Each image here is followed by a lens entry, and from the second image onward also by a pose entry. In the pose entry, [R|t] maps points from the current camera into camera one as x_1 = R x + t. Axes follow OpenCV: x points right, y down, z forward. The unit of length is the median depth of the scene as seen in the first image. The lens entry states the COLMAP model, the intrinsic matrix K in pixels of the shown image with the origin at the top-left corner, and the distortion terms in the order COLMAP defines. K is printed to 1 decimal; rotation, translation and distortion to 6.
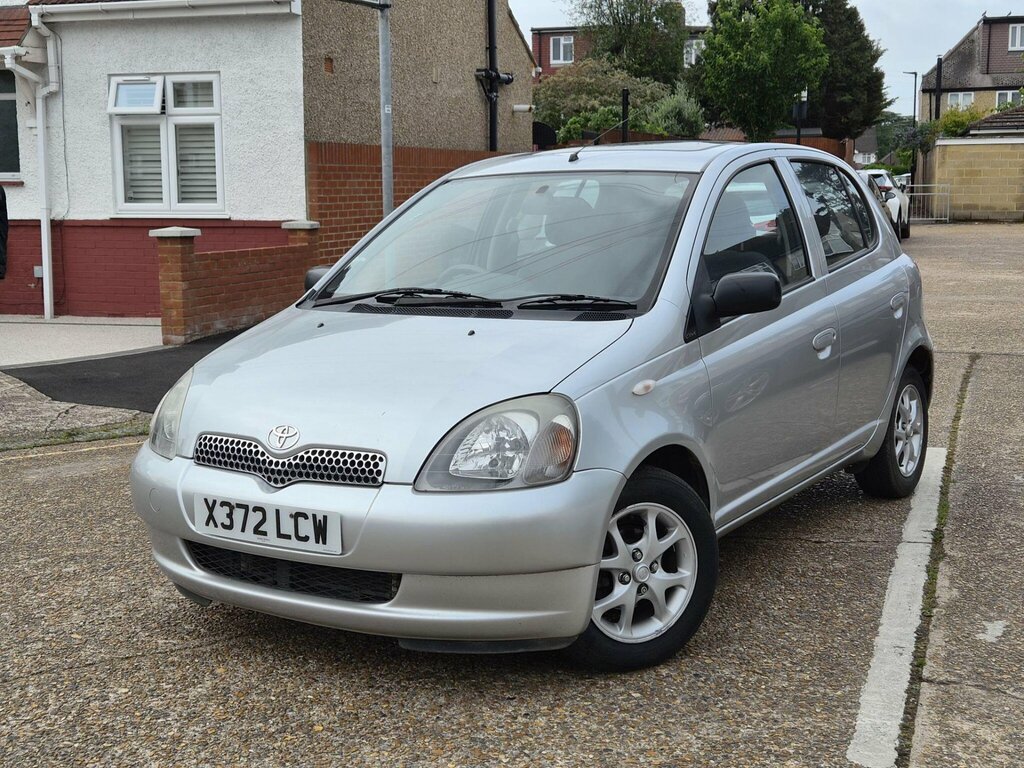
lens RADIAL K [[1363.9, 0, 511.0], [0, 1363.9, 361.7], [0, 0, 1]] dist [0.072034, -0.011842]
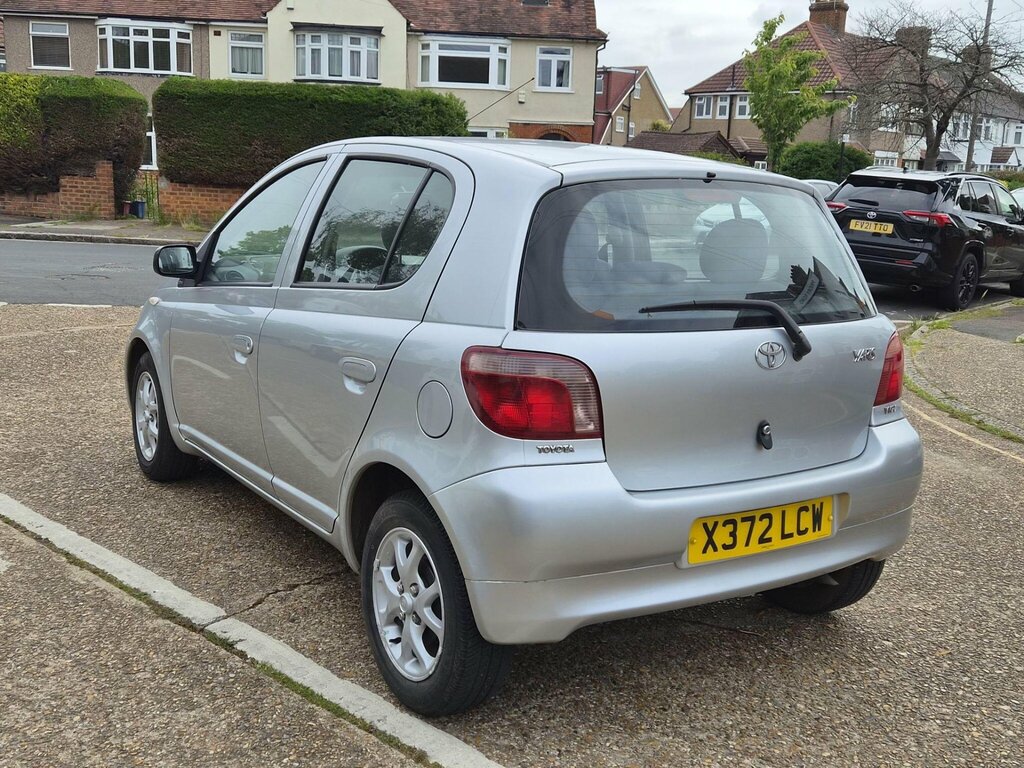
lens RADIAL K [[1088.7, 0, 508.8], [0, 1088.7, 365.6], [0, 0, 1]] dist [0.047940, -0.020262]
pose [[-0.407044, 0.162187, -0.898894, 0.967325], [-0.152369, 0.958264, 0.241897, -0.246870], [0.900610, 0.235427, -0.365343, 1.667944]]
